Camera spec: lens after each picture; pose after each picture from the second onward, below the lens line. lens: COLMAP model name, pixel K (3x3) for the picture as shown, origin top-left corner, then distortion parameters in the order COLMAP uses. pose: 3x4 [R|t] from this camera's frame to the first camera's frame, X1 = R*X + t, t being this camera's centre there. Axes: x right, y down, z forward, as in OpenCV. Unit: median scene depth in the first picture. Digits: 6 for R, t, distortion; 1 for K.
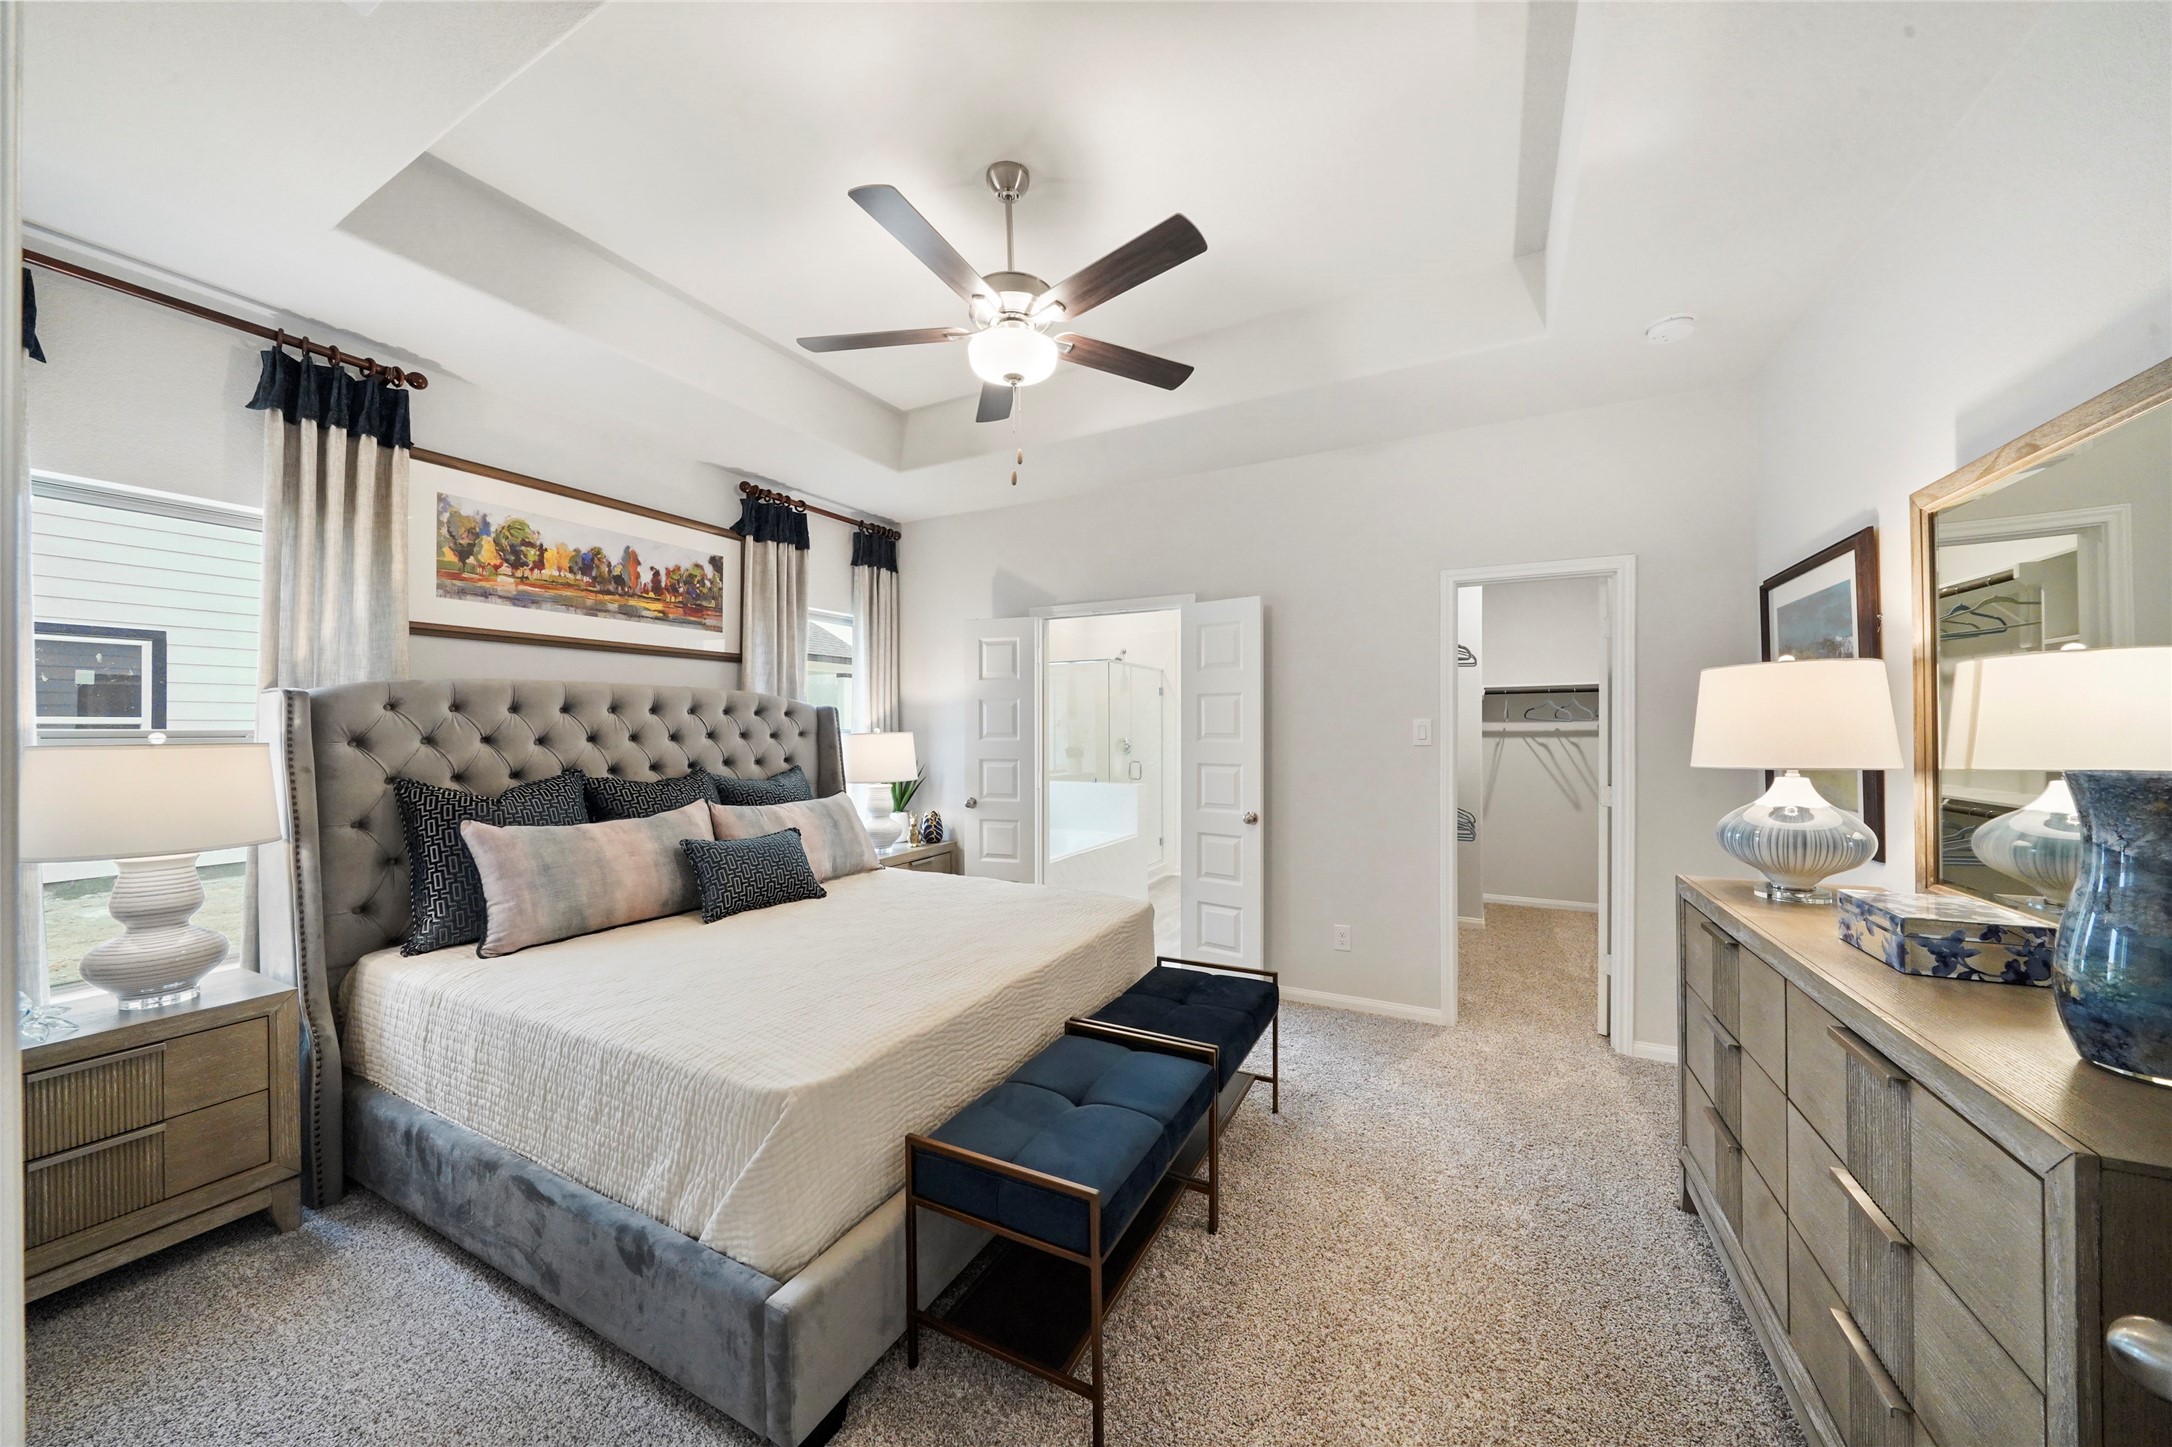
lens RADIAL K [[753.0, 0, 1086.4], [0, 753.0, 725.3], [0, 0, 1]] dist [0.001092, 0.000020]
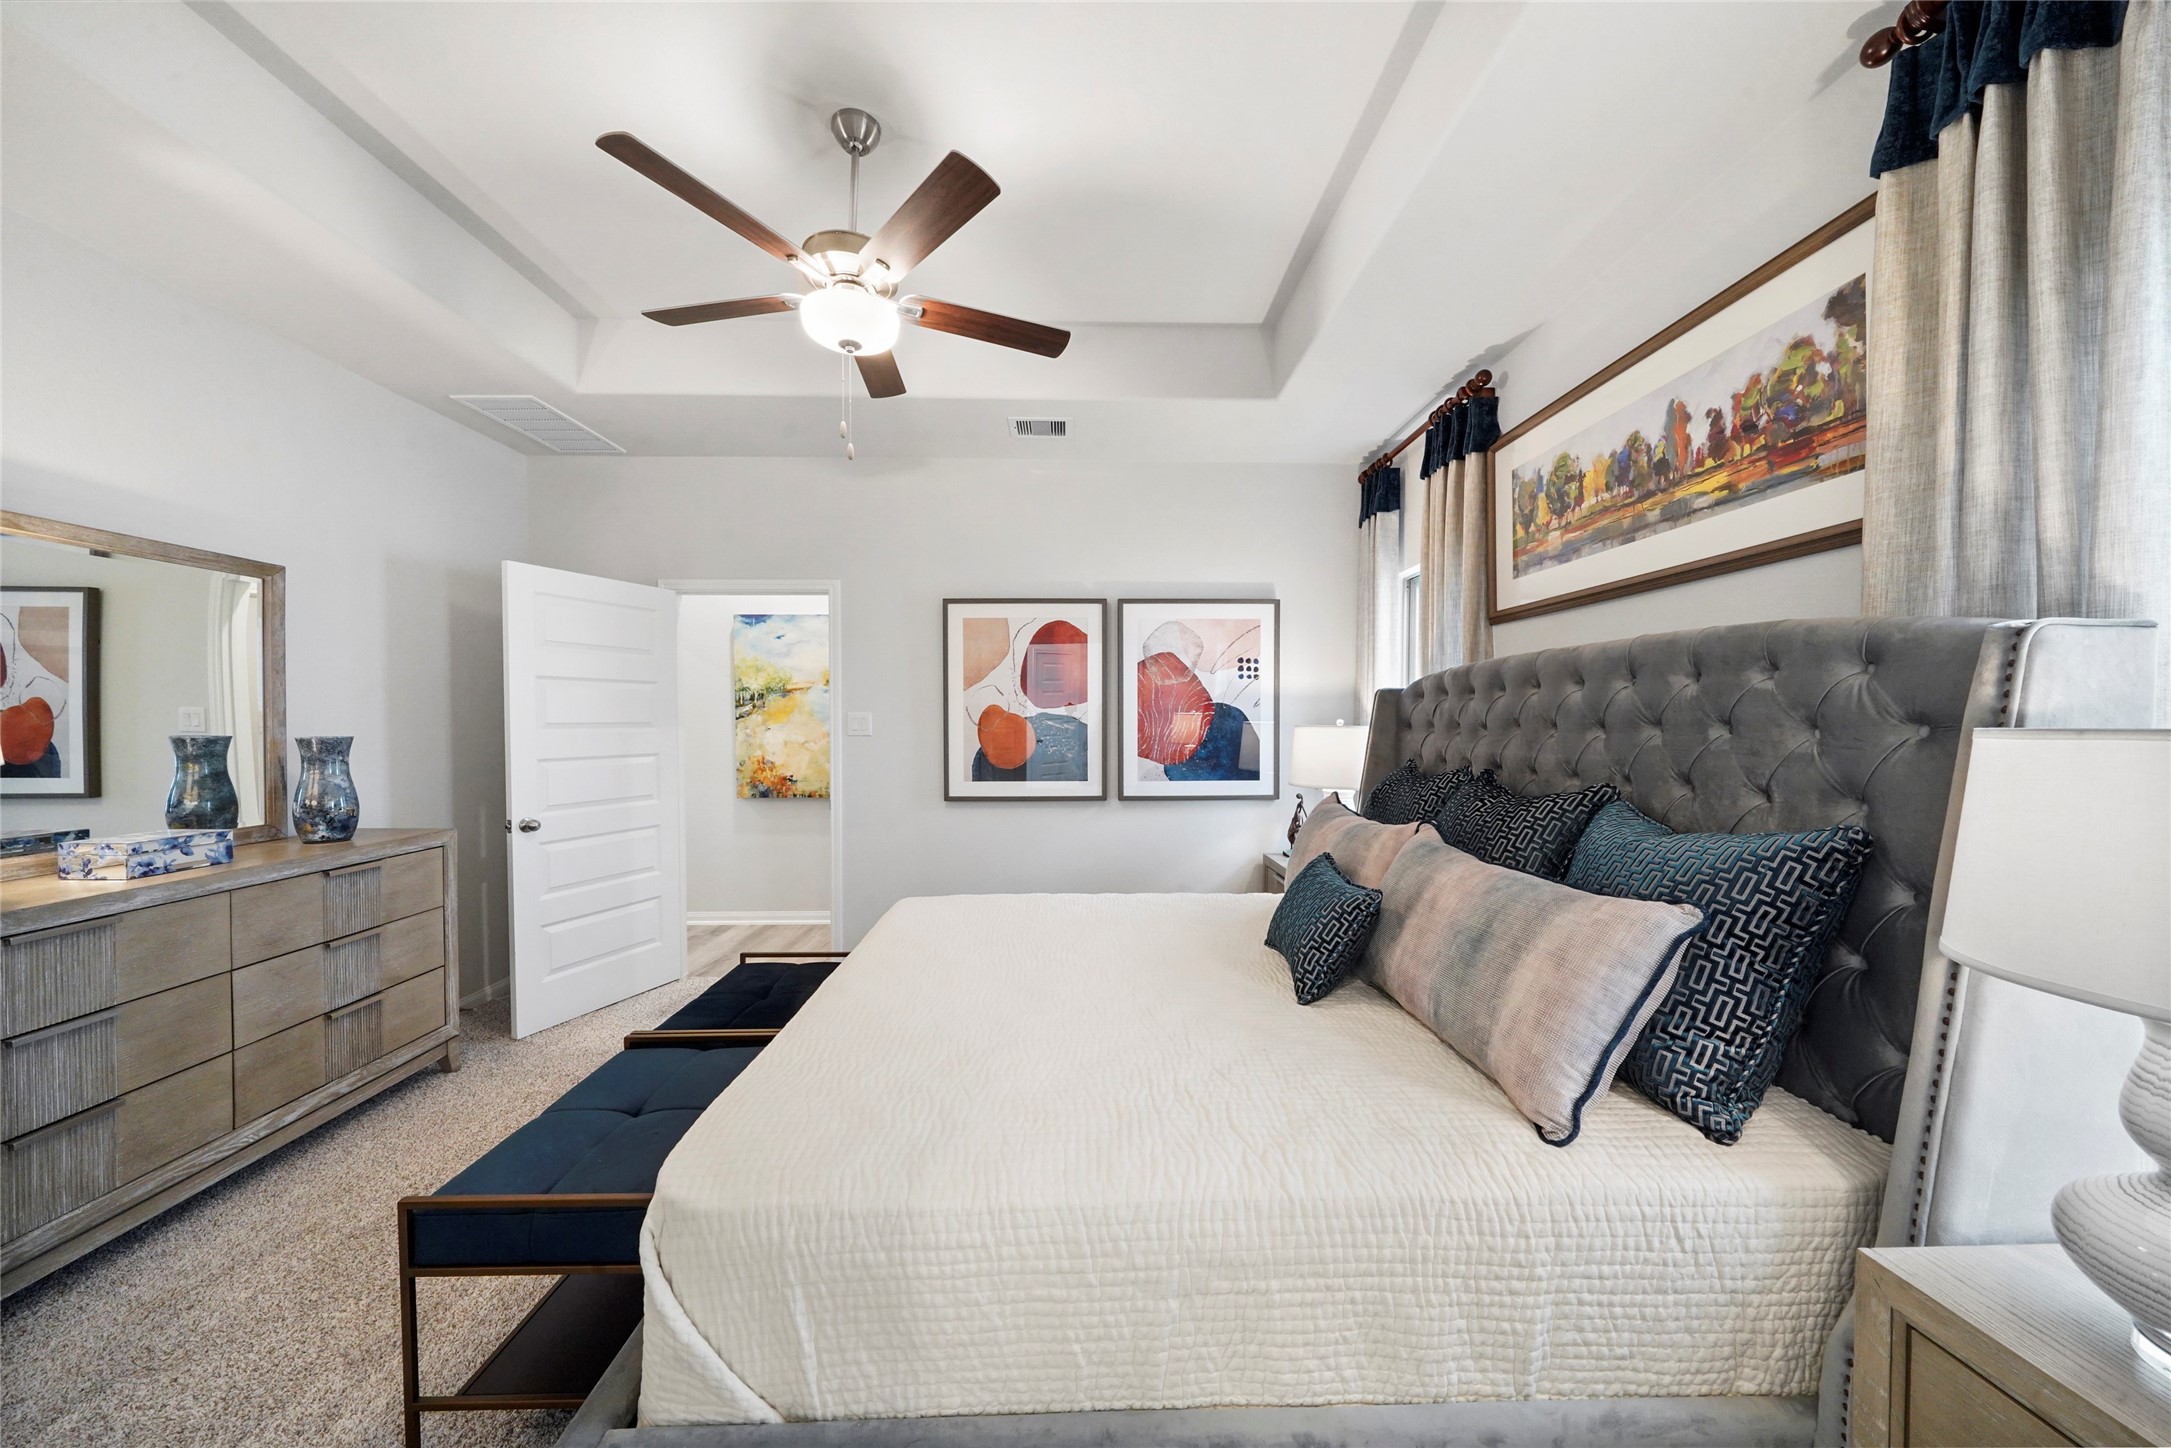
lens RADIAL K [[752.7, 0, 1089.0], [0, 752.7, 727.7], [0, 0, 1]] dist [0.001092, 0.000020]
pose [[-0.873384, 0.009294, -0.486943, 0.069467], [0.005568, 0.999943, 0.009098, 0.006526], [0.487000, 0.005235, -0.873386, 1.310253]]
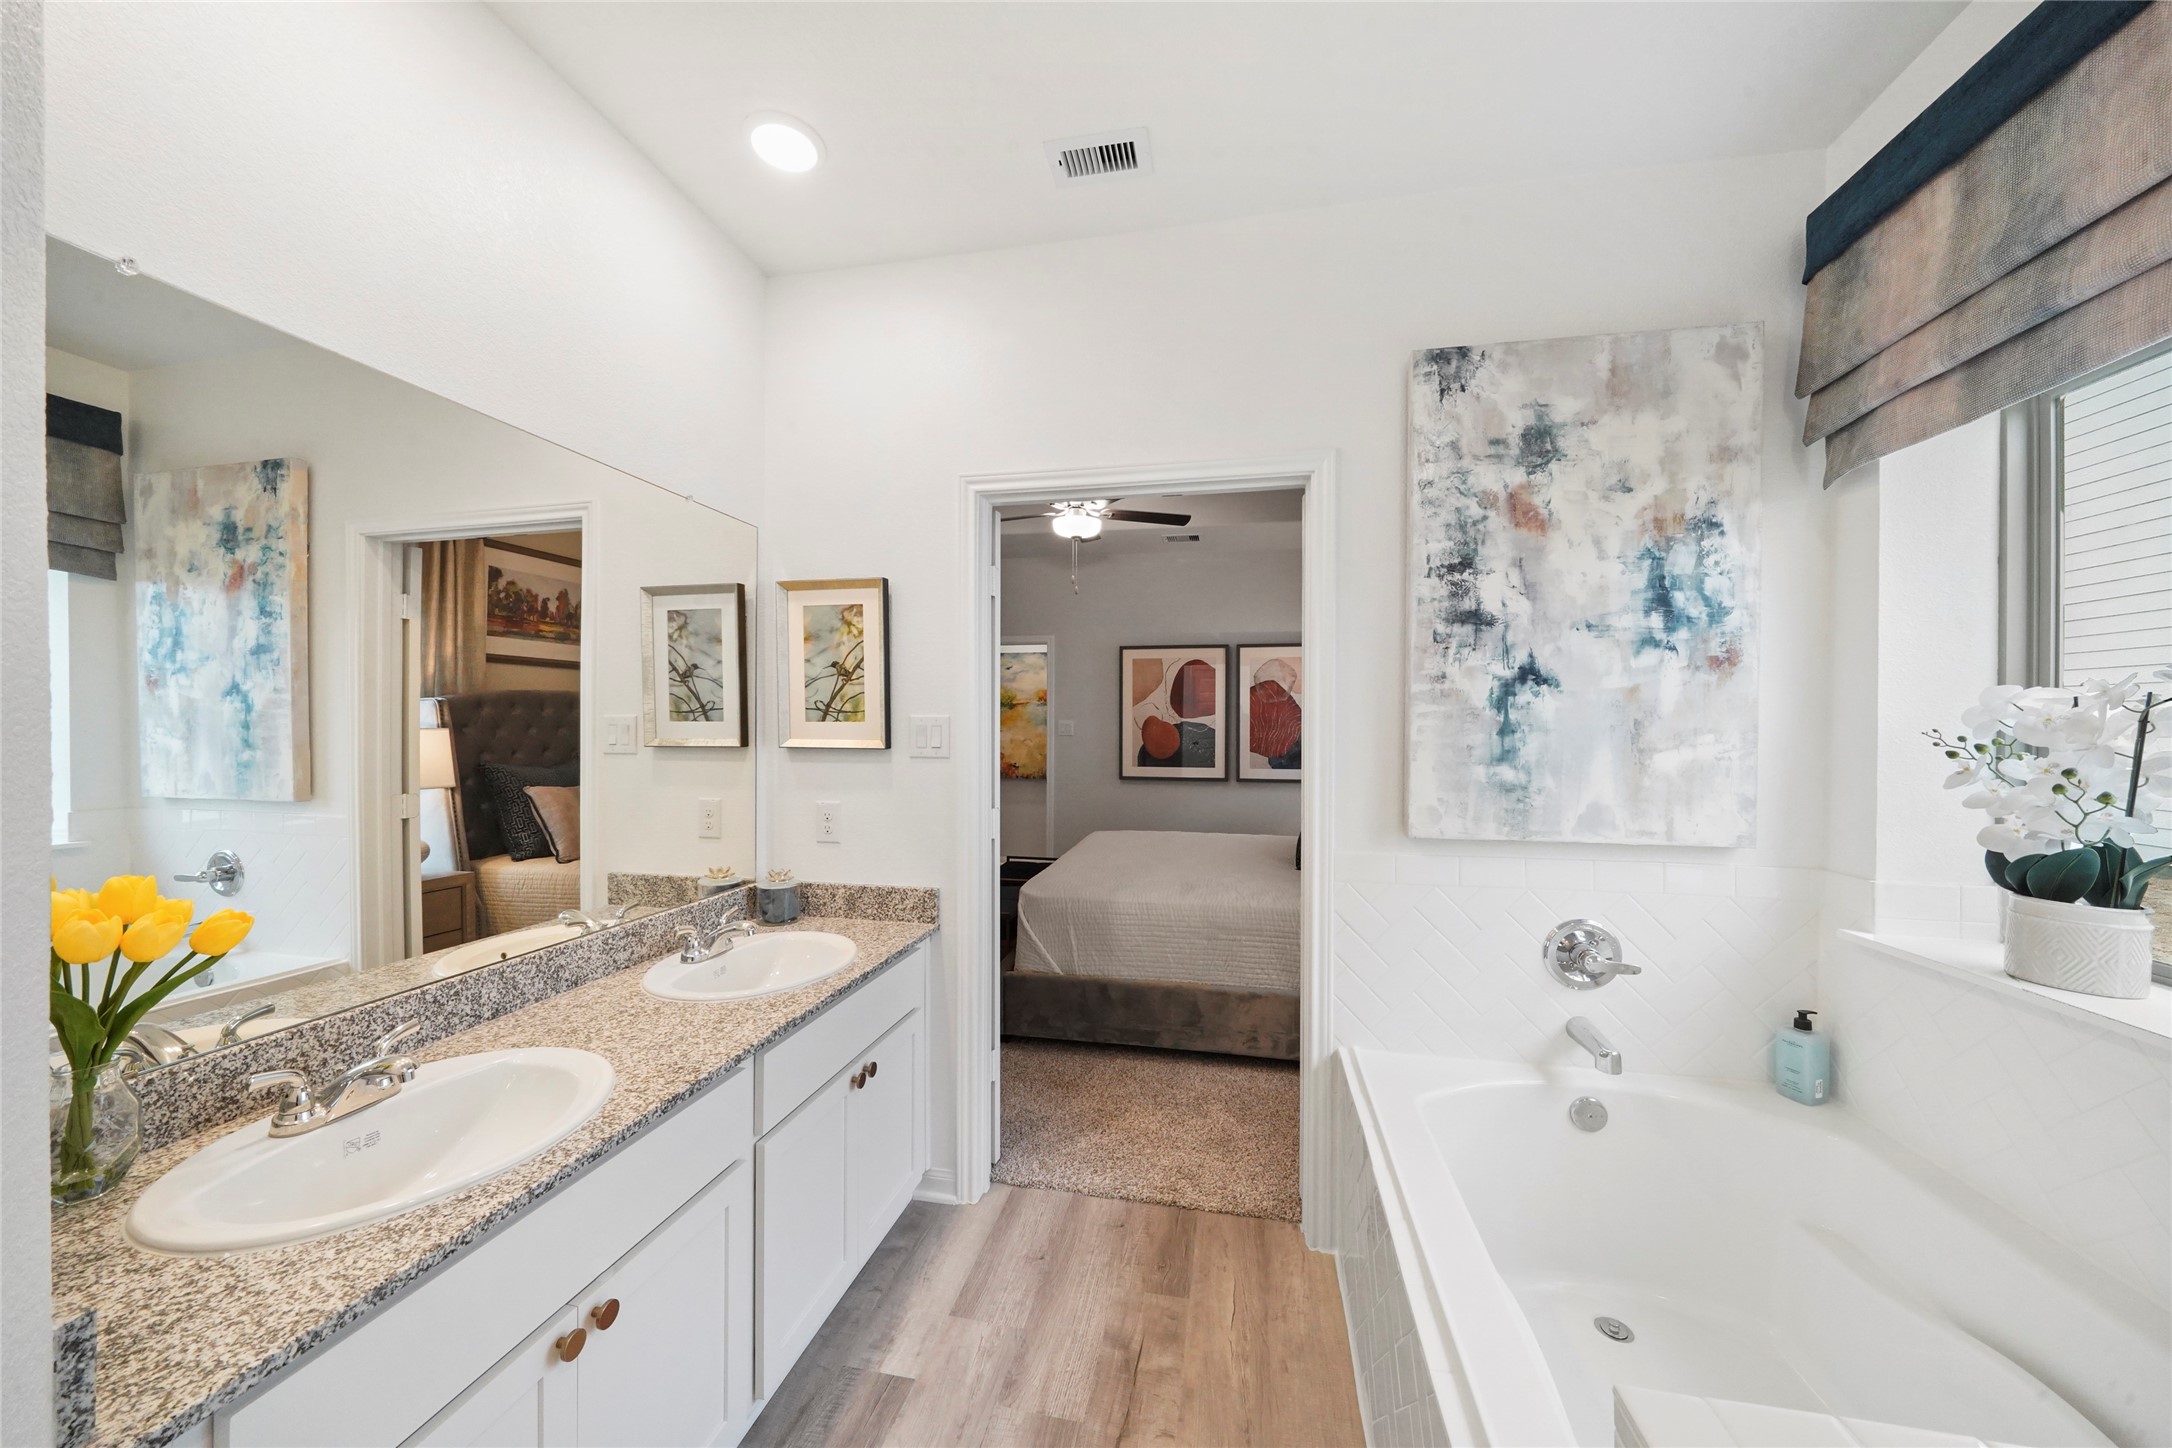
lens RADIAL K [[753.0, 0, 1087.2], [0, 753.0, 725.6], [0, 0, 1]] dist [0.001092, 0.000020]
pose [[-0.960805, -0.000809, -0.277222, 0.287787], [-0.000663, 1.000000, -0.000618, 0.004520], [0.277223, -0.000410, -0.960806, 1.935615]]
